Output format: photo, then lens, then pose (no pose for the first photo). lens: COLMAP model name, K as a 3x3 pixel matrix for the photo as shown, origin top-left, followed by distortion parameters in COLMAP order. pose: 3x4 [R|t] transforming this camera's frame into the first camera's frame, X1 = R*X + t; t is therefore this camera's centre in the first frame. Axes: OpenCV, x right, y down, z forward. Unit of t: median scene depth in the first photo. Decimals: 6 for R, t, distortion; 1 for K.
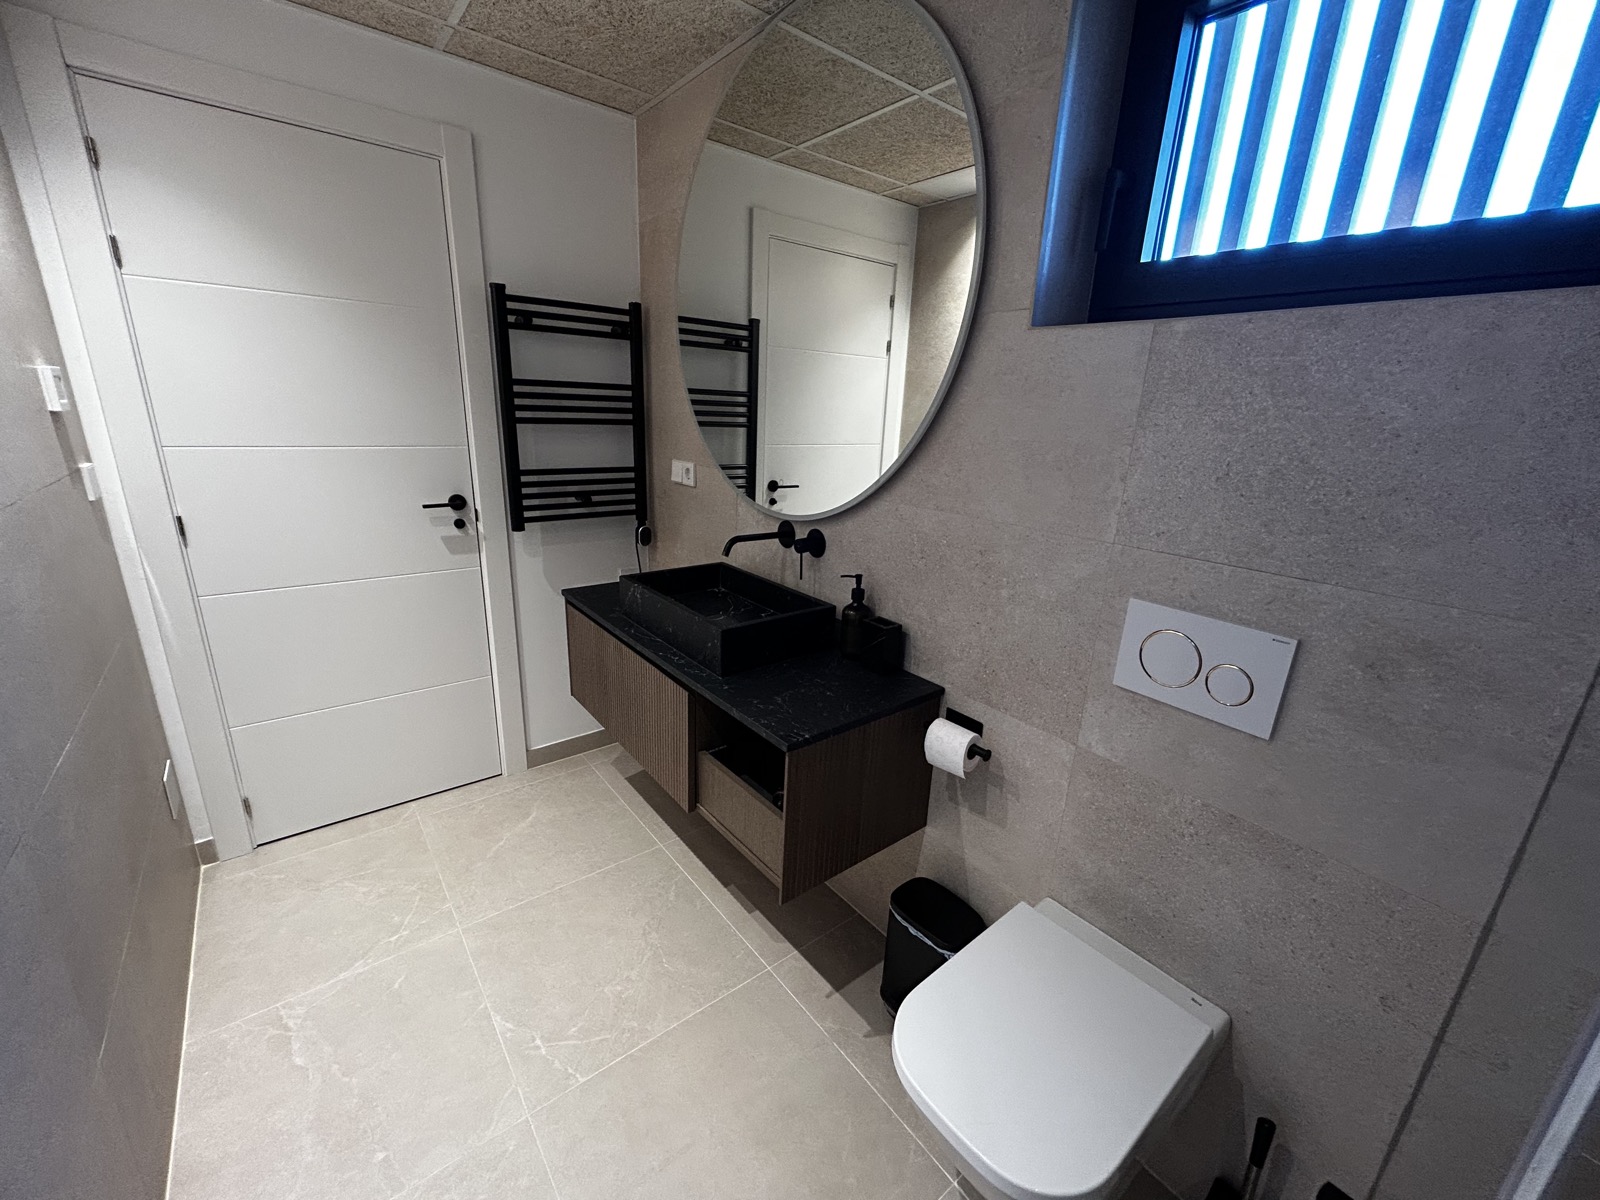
lens RADIAL K [[648.4, 0, 800.0], [0, 648.4, 600.0], [0, 0, 1]] dist [-0.001952, 0.001308]
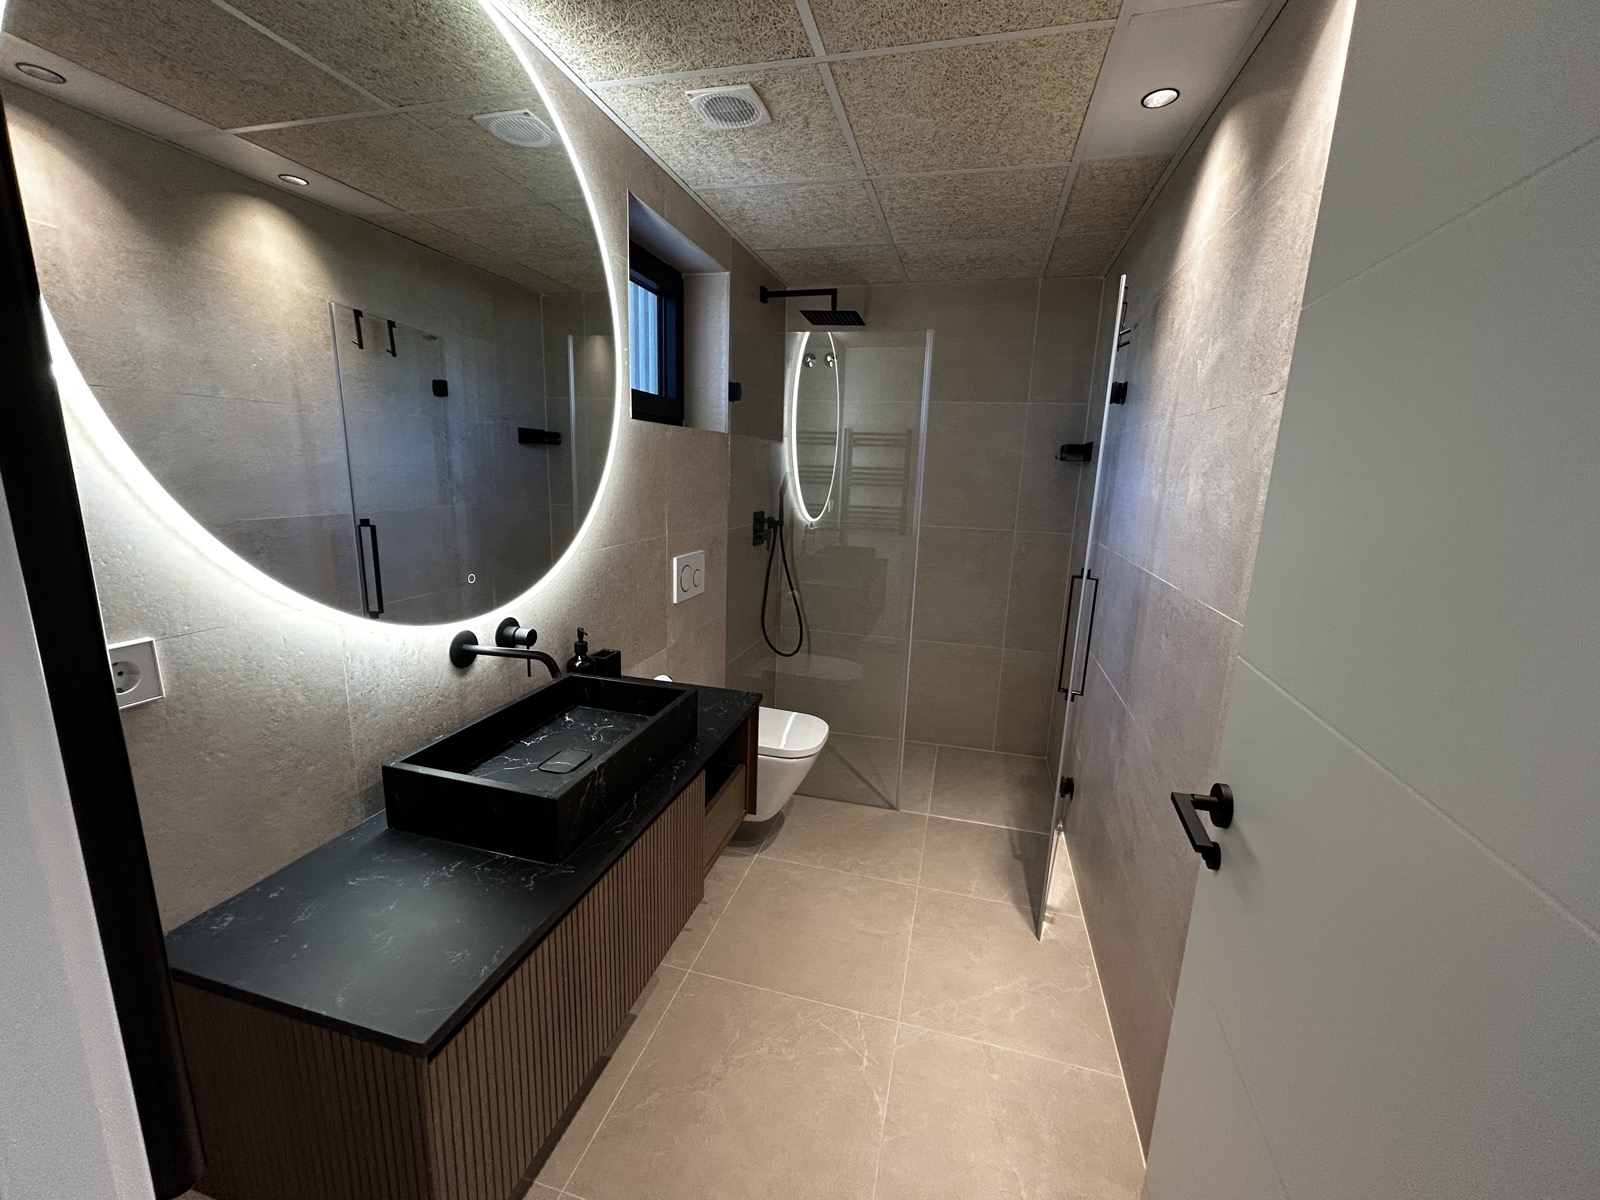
lens RADIAL K [[648.4, 0, 800.0], [0, 648.4, 600.0], [0, 0, 1]] dist [-0.001952, 0.001308]
pose [[-0.586955, -0.225476, 0.777589, -0.983812], [0.174322, 0.902714, 0.393344, -0.459623], [-0.790630, 0.366426, -0.490547, 1.297254]]
